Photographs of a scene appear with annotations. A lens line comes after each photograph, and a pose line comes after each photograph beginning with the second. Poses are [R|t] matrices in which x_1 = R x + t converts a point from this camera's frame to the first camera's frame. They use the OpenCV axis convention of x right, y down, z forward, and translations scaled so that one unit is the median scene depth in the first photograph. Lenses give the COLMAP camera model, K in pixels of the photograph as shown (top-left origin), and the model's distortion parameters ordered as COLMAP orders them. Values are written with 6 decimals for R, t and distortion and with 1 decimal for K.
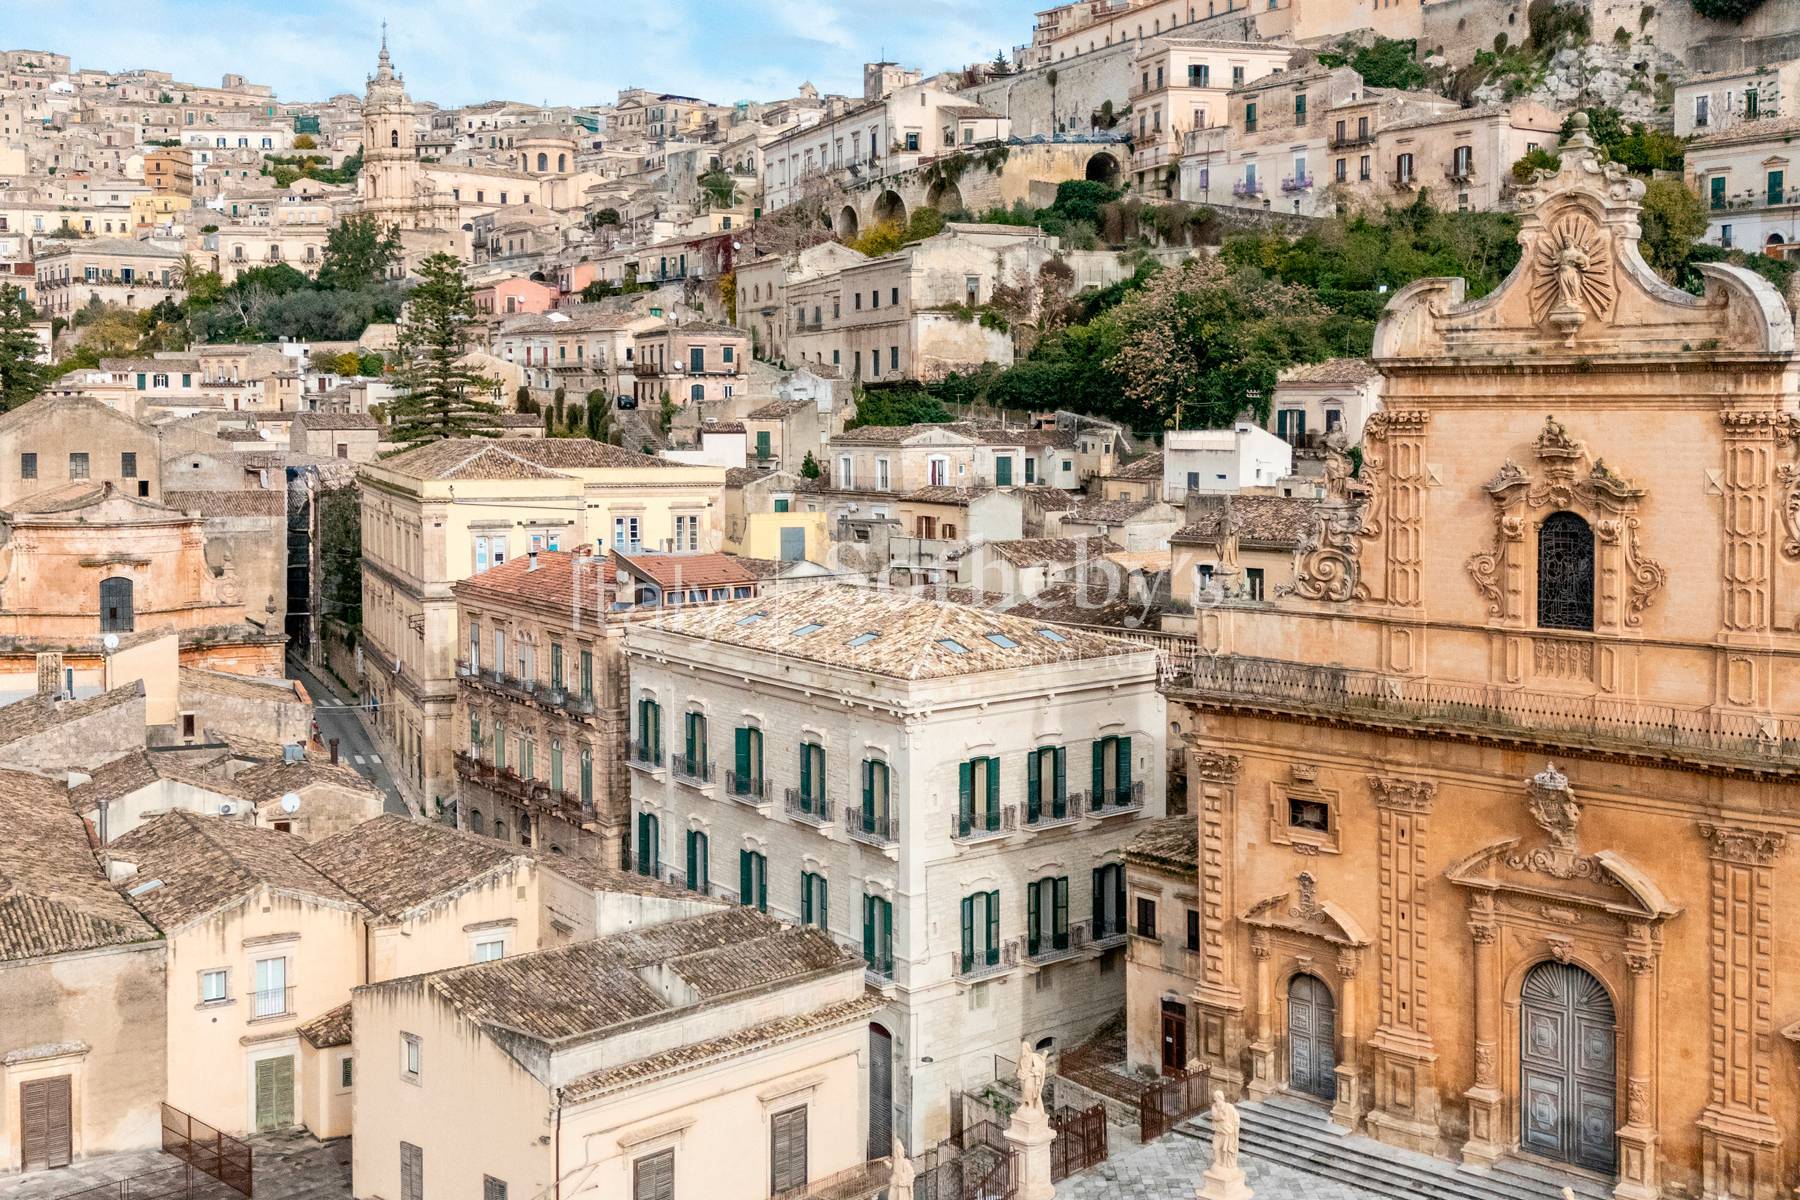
lens RADIAL K [[2178.4, 0, 914.6], [0, 2178.4, 542.7], [0, 0, 1]] dist [0.067660, 0.000000]
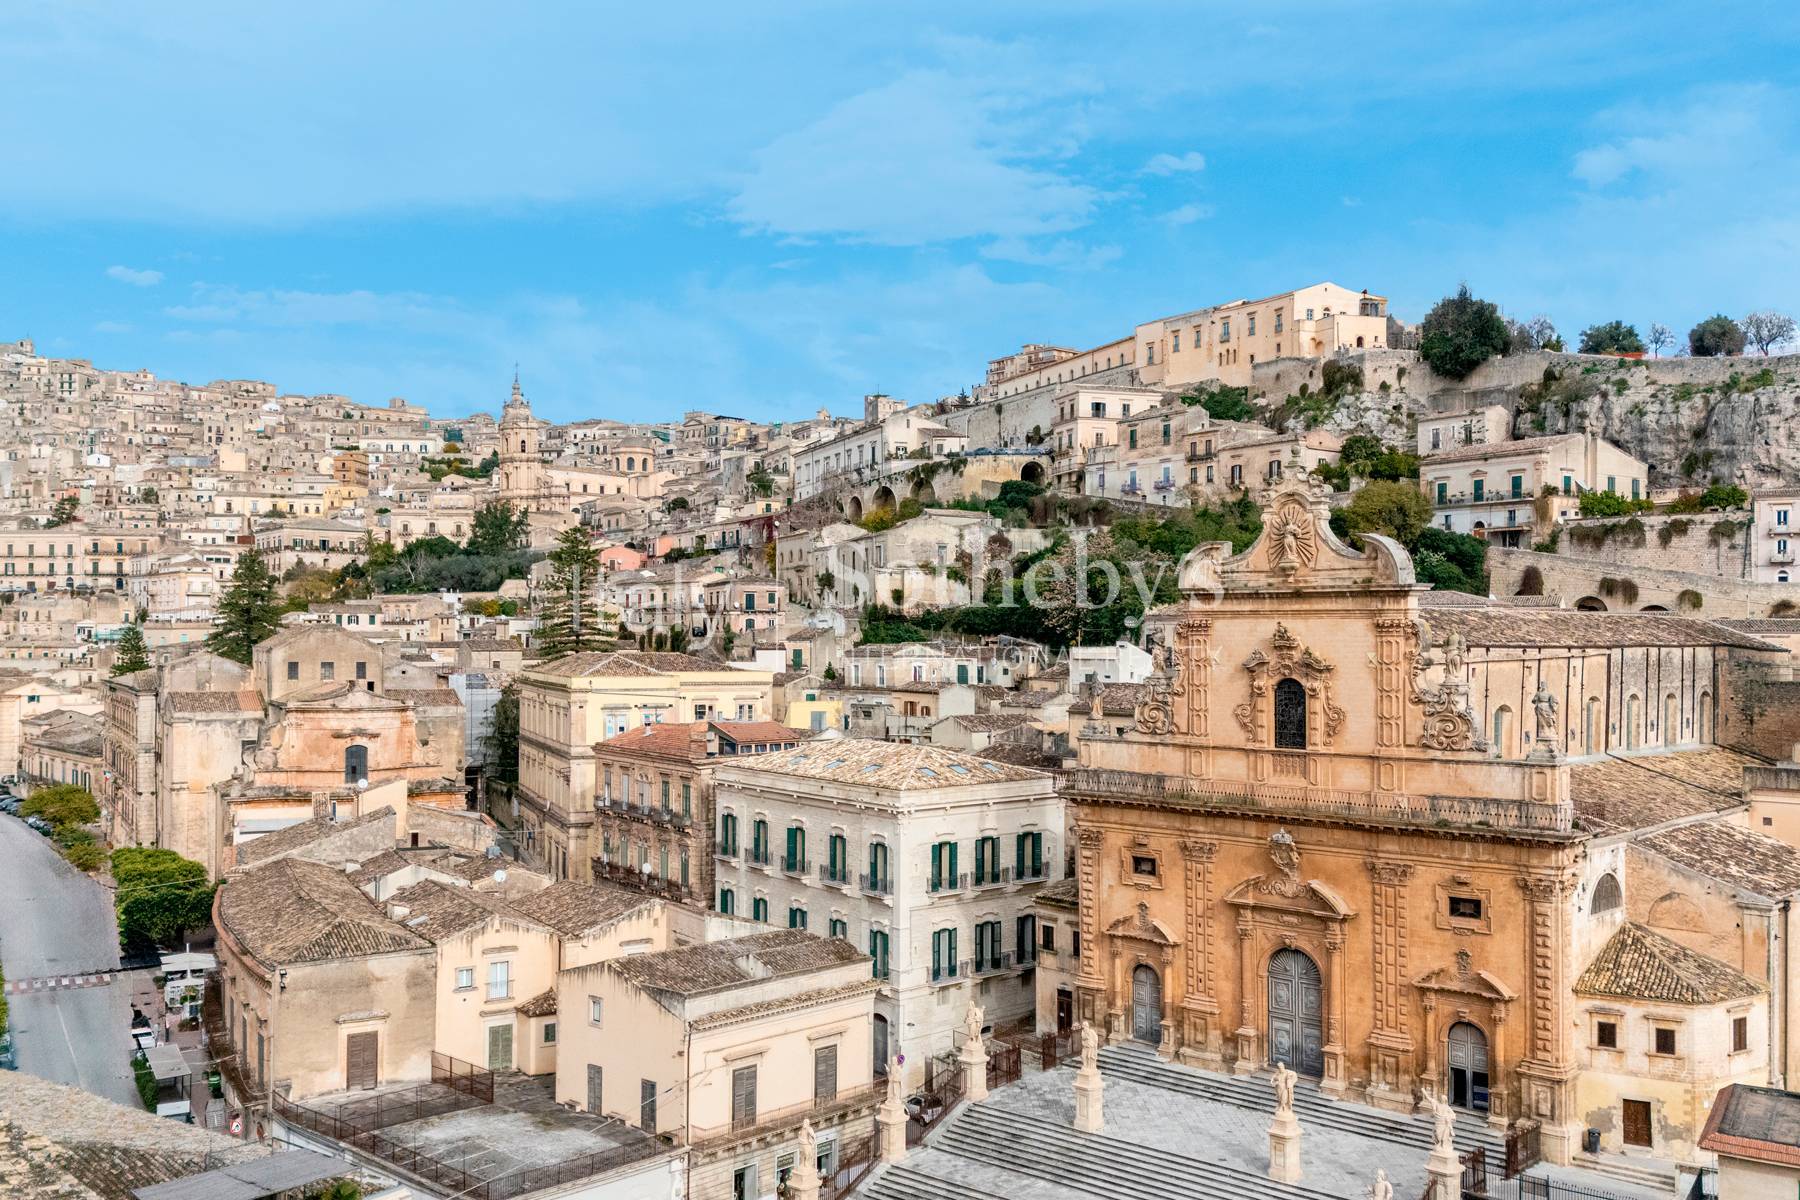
lens RADIAL K [[1647.4, 0, 940.6], [0, 1647.4, 641.9], [0, 0, 1]] dist [0.071288, 0.000000]
pose [[0.999665, 0.005327, 0.025337, -0.004595], [-0.003647, 0.997821, -0.065881, 0.035318], [-0.025633, 0.065767, 0.997506, -0.223951]]
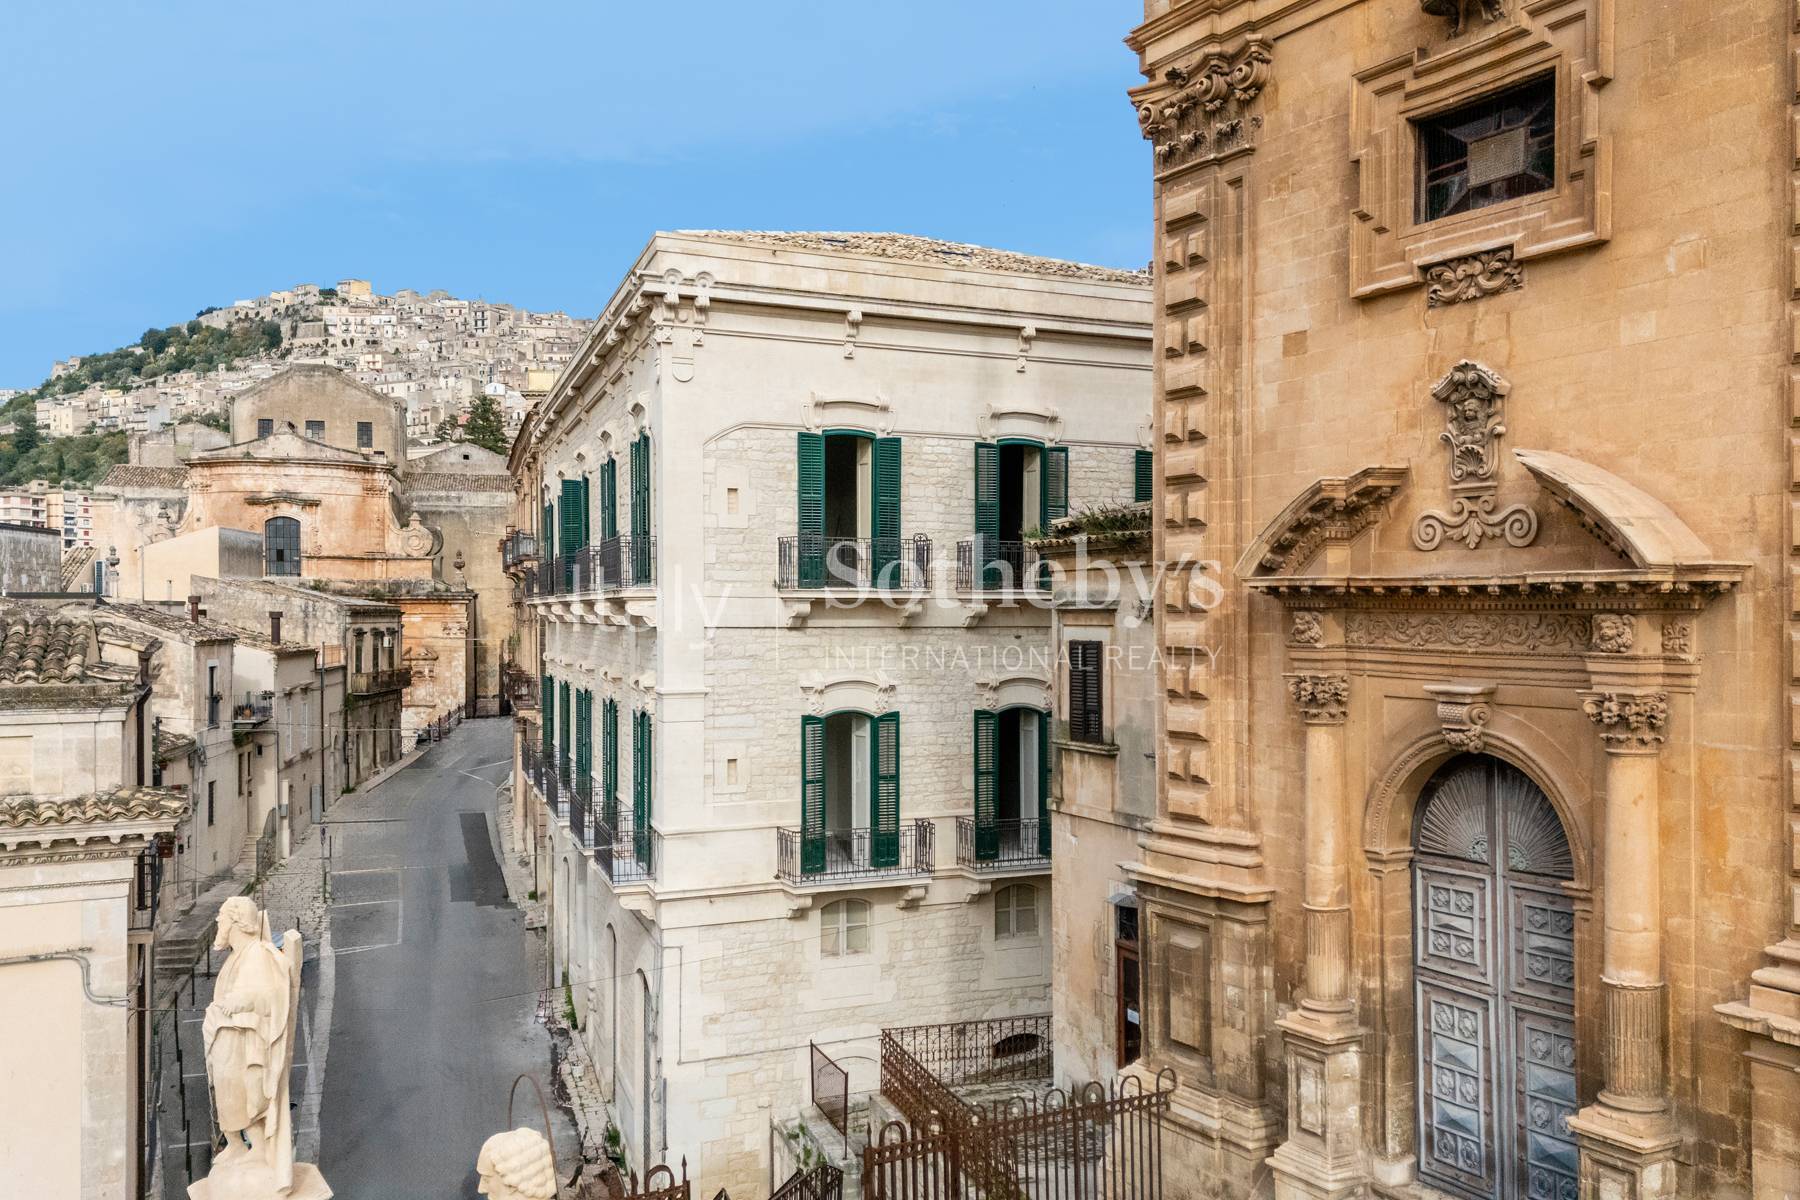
lens RADIAL K [[1647.4, 0, 875.8], [0, 1647.4, 642.2], [0, 0, 1]] dist [0.071288, 0.000000]
pose [[0.960405, 0.008263, -0.278485, 0.152809], [-0.021227, 0.998825, -0.043567, 0.178332], [0.277797, 0.047753, 0.959452, 0.721809]]
